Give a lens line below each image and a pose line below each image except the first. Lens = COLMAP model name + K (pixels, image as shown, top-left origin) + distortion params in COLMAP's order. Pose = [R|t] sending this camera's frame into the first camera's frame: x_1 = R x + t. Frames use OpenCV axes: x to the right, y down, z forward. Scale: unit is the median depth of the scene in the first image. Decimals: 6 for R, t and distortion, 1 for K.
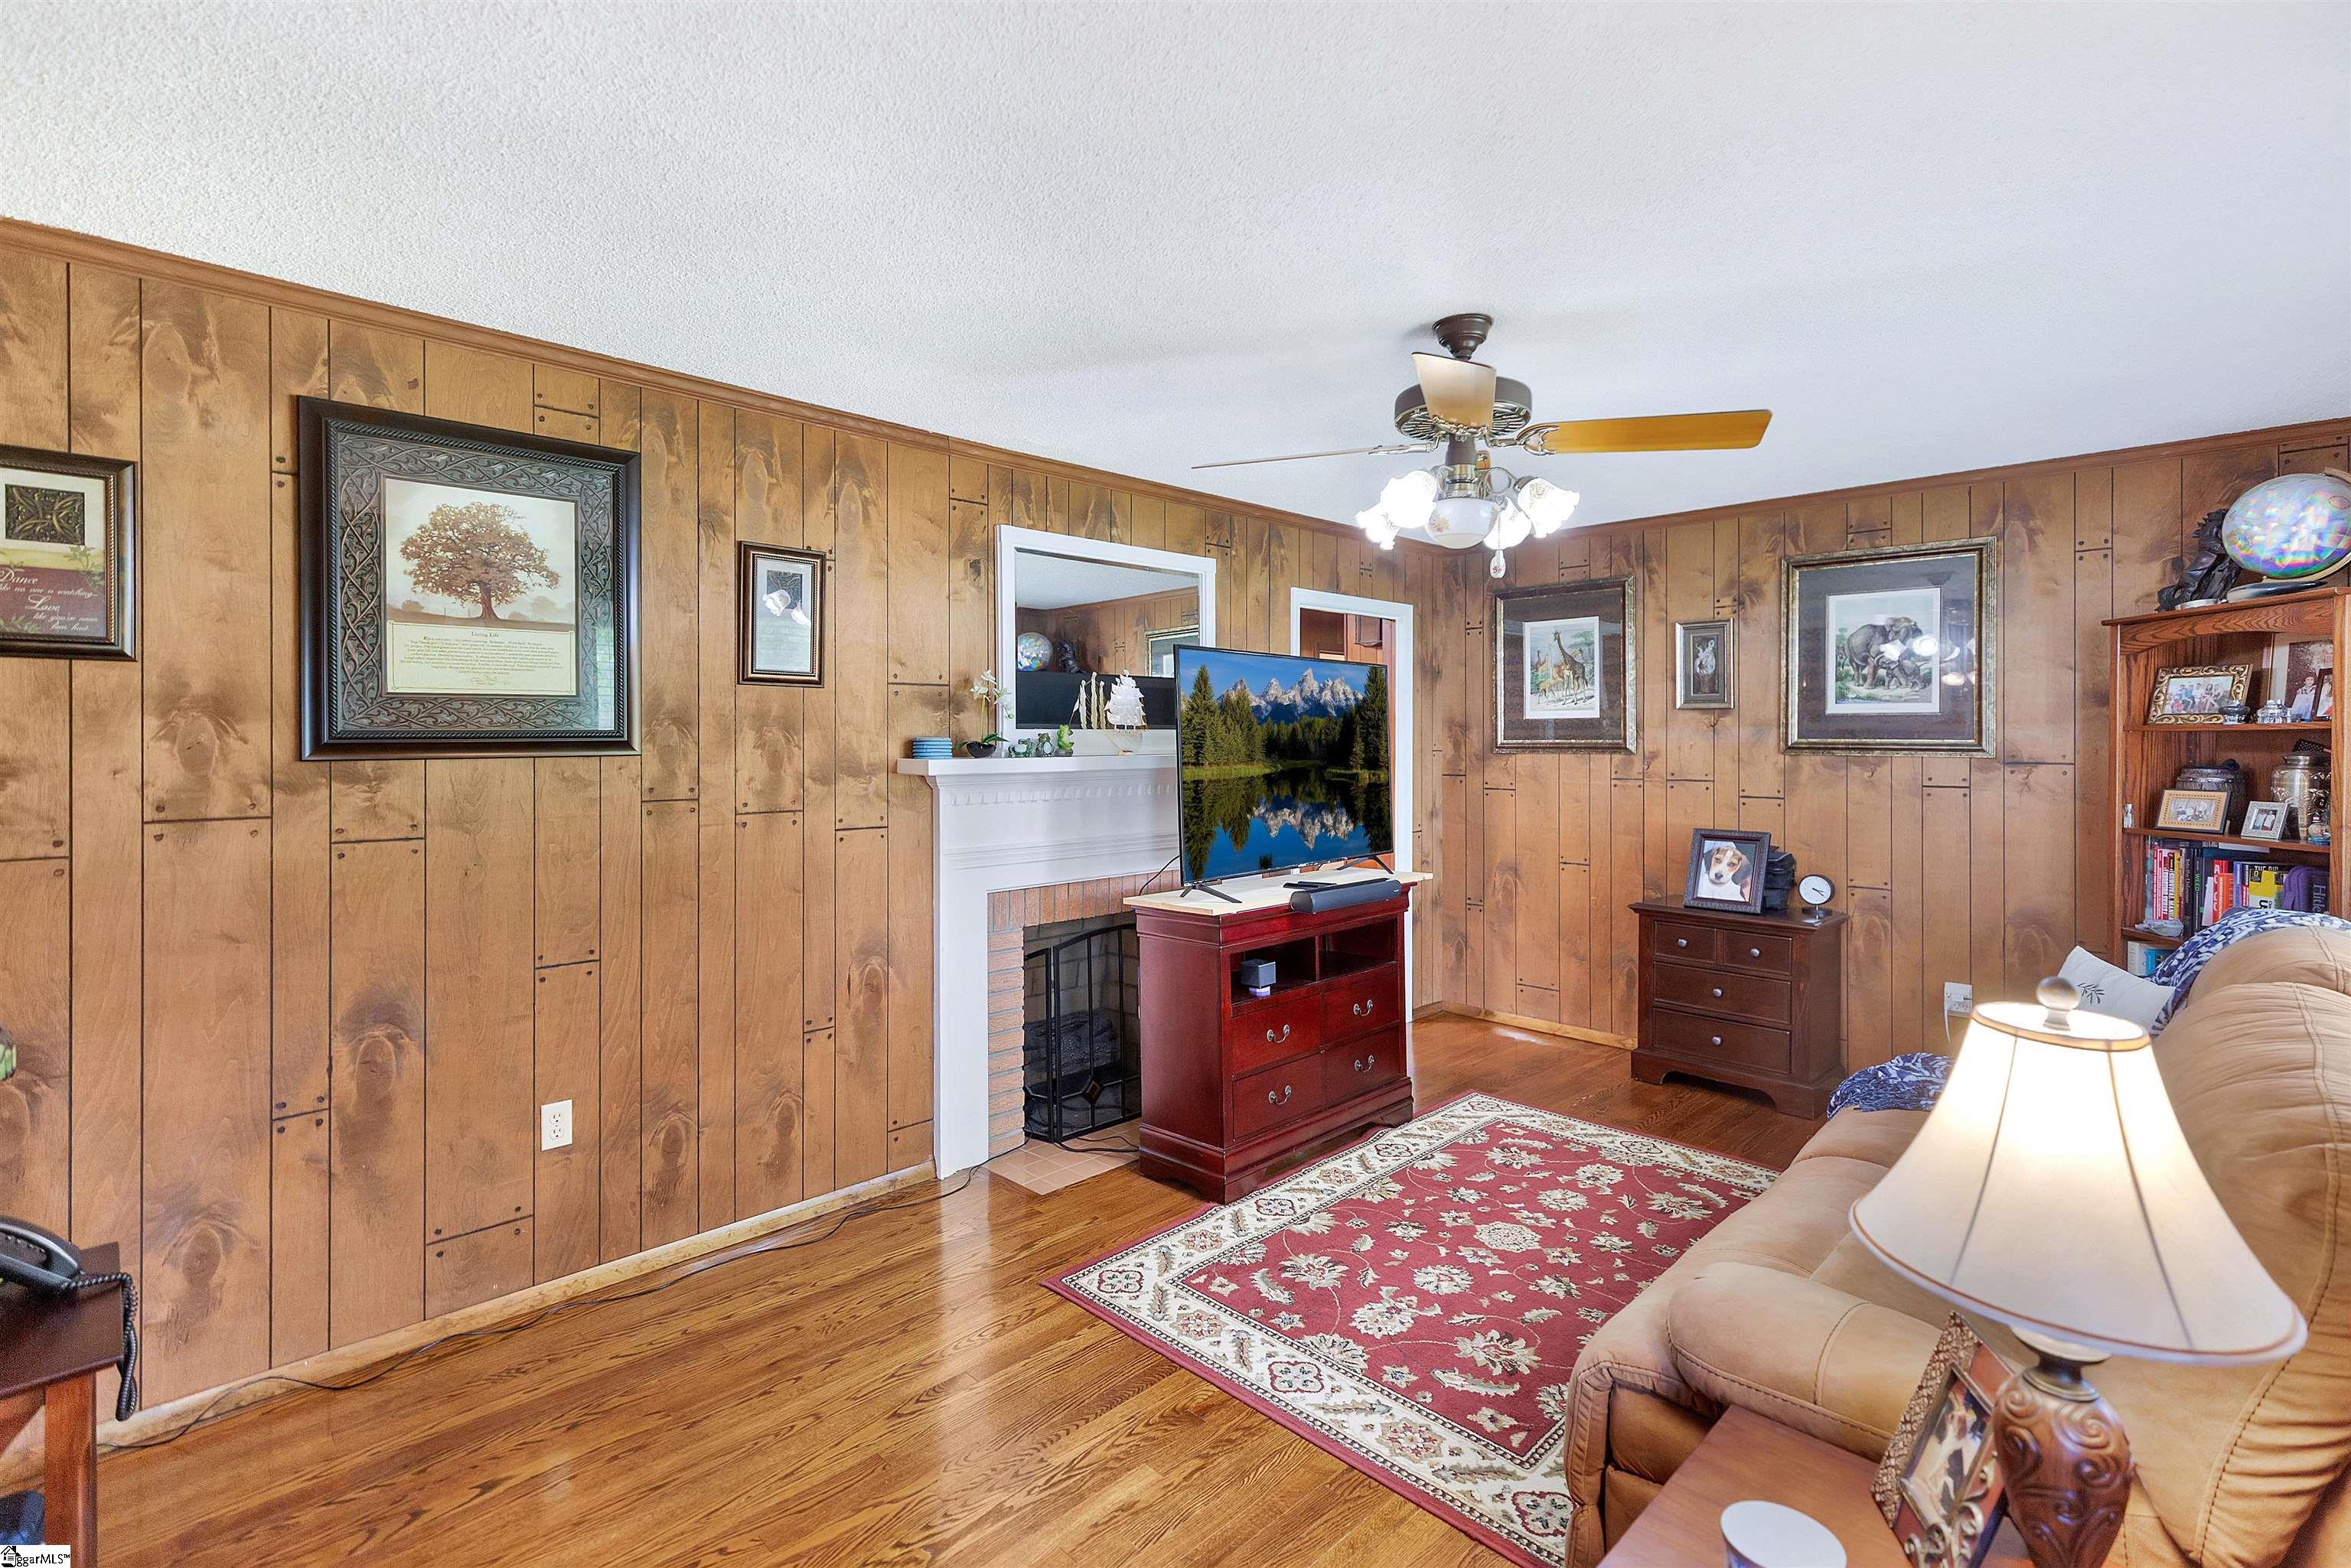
lens RADIAL K [[1072.8, 0, 1182.7], [0, 1072.8, 751.3], [0, 0, 1]] dist [0.000778, 0.000015]
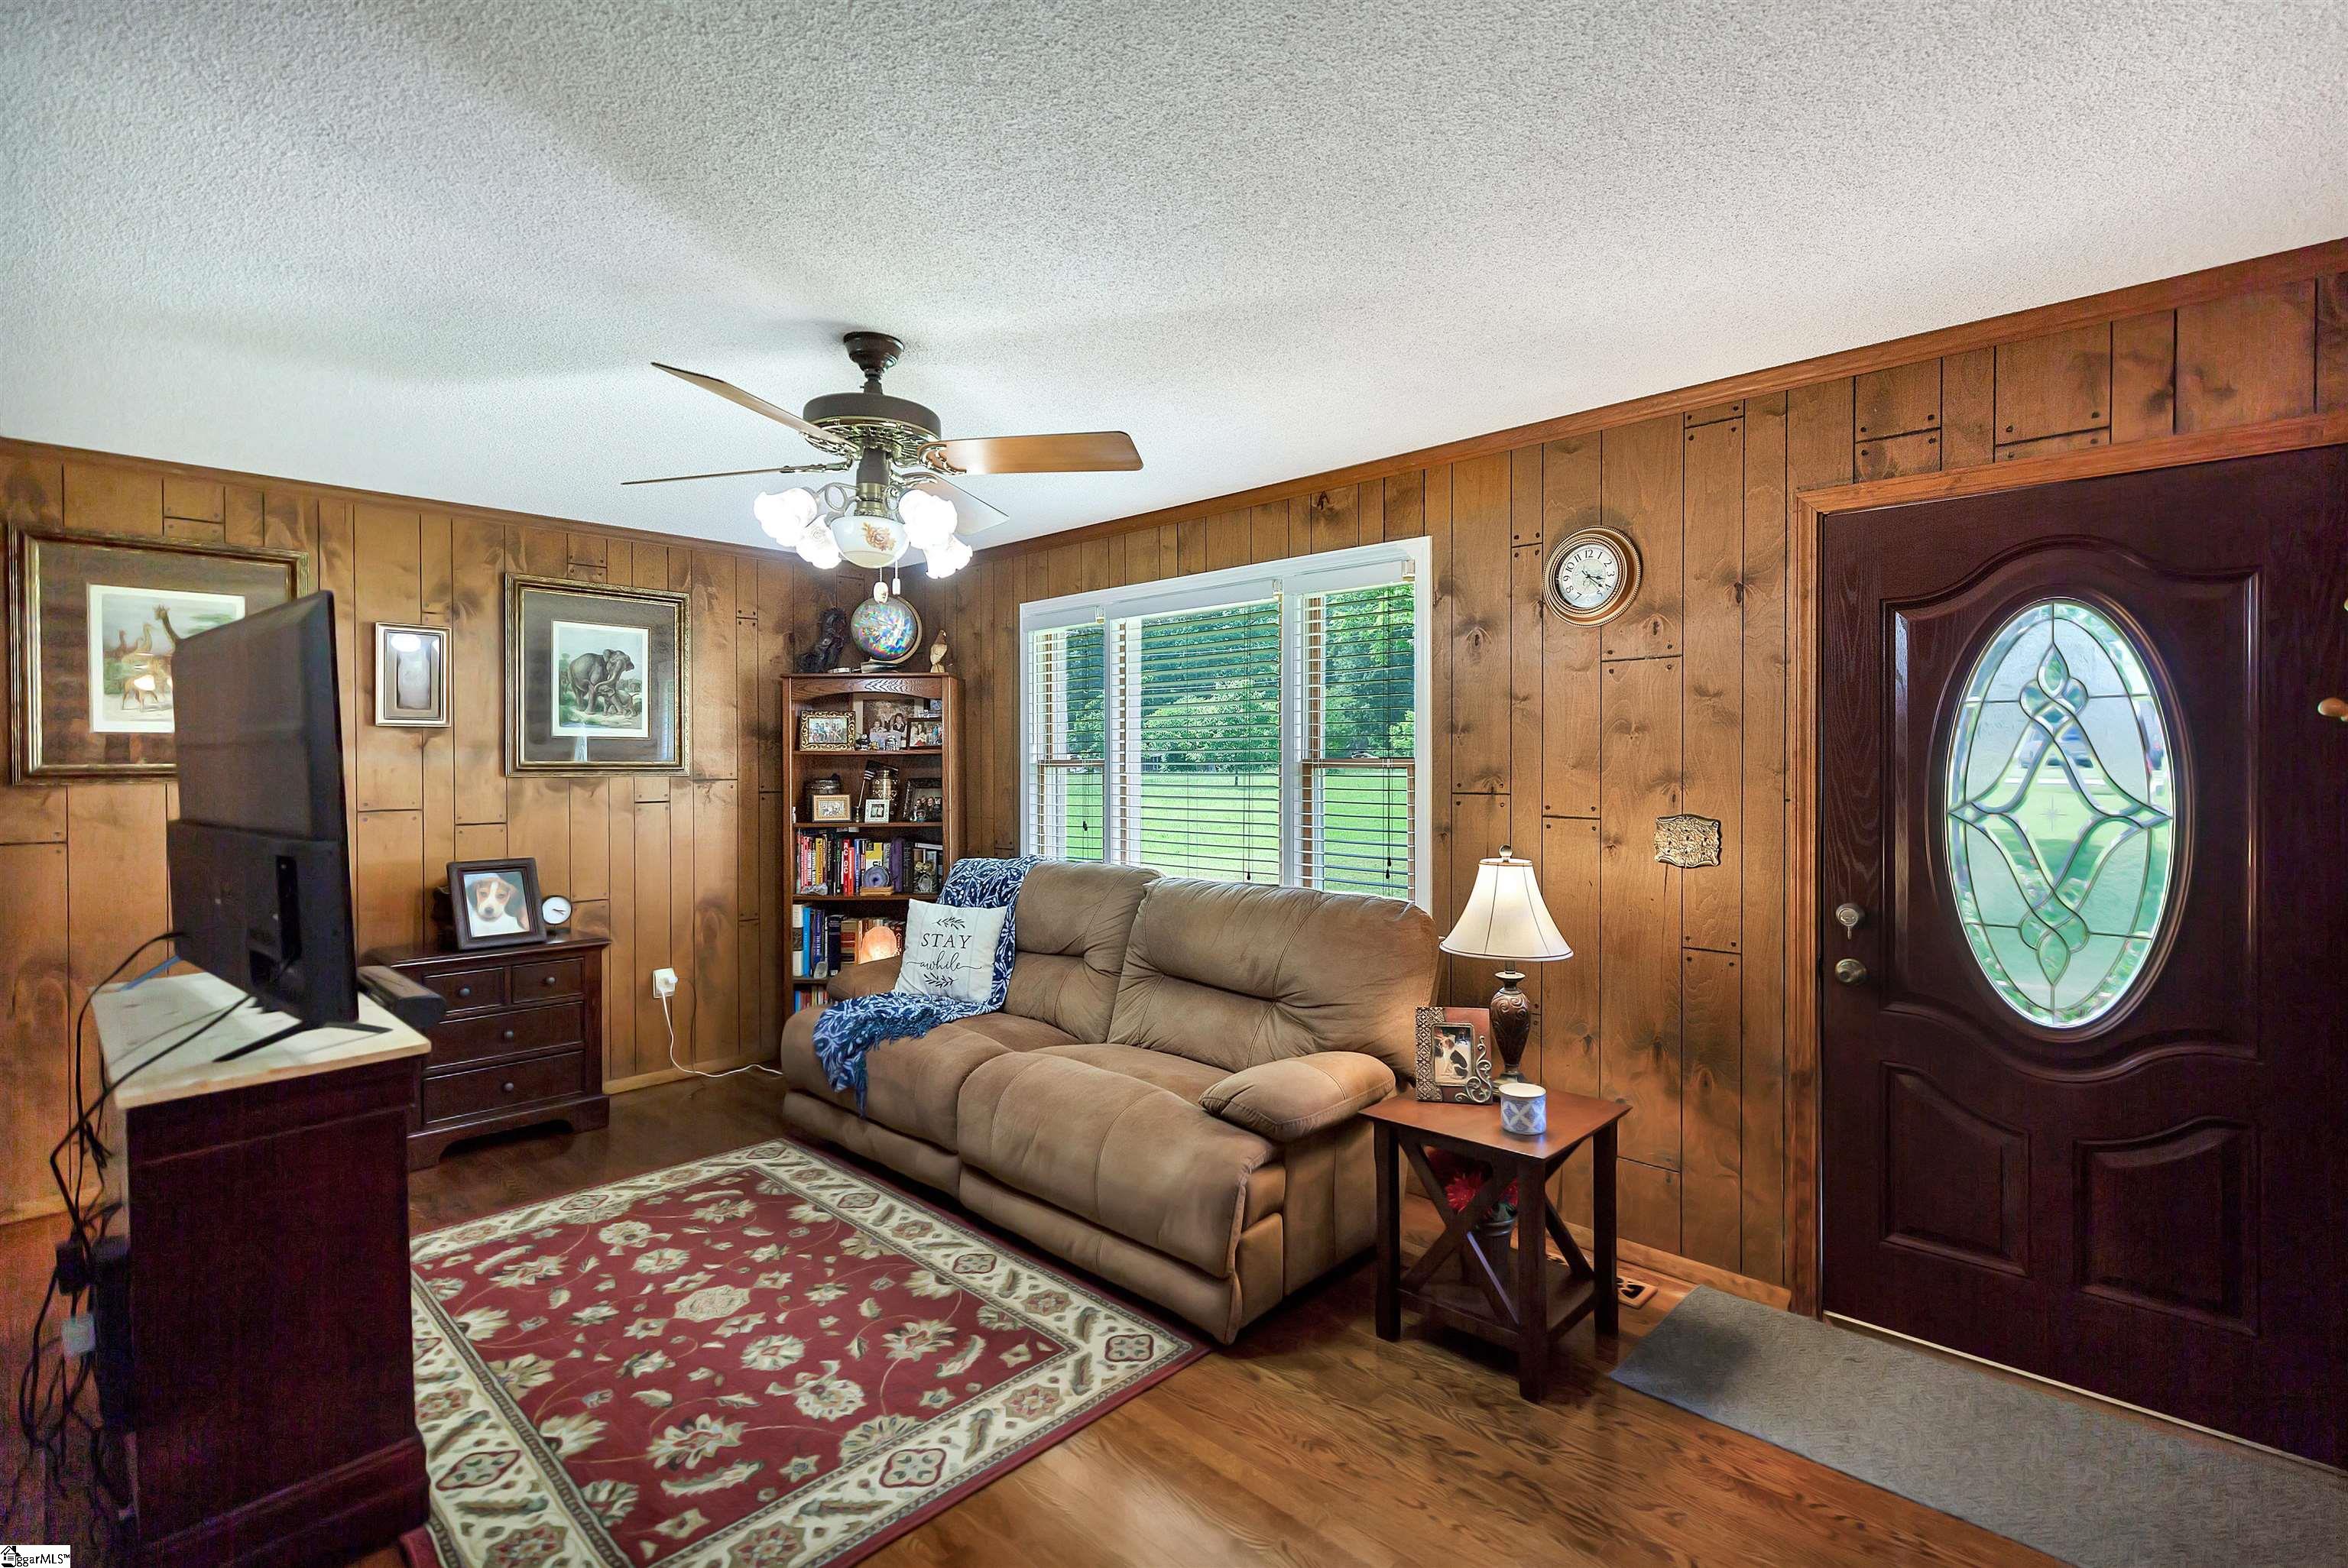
lens RADIAL K [[1081.6, 0, 1174.0], [0, 1081.6, 784.0], [0, 0, 1]] dist [0.000999, -0.000077]
pose [[-0.028260, -0.022616, 0.999345, -0.553733], [0.015732, 0.999610, 0.023067, -0.005327], [-0.999477, 0.016374, -0.027893, 0.555734]]
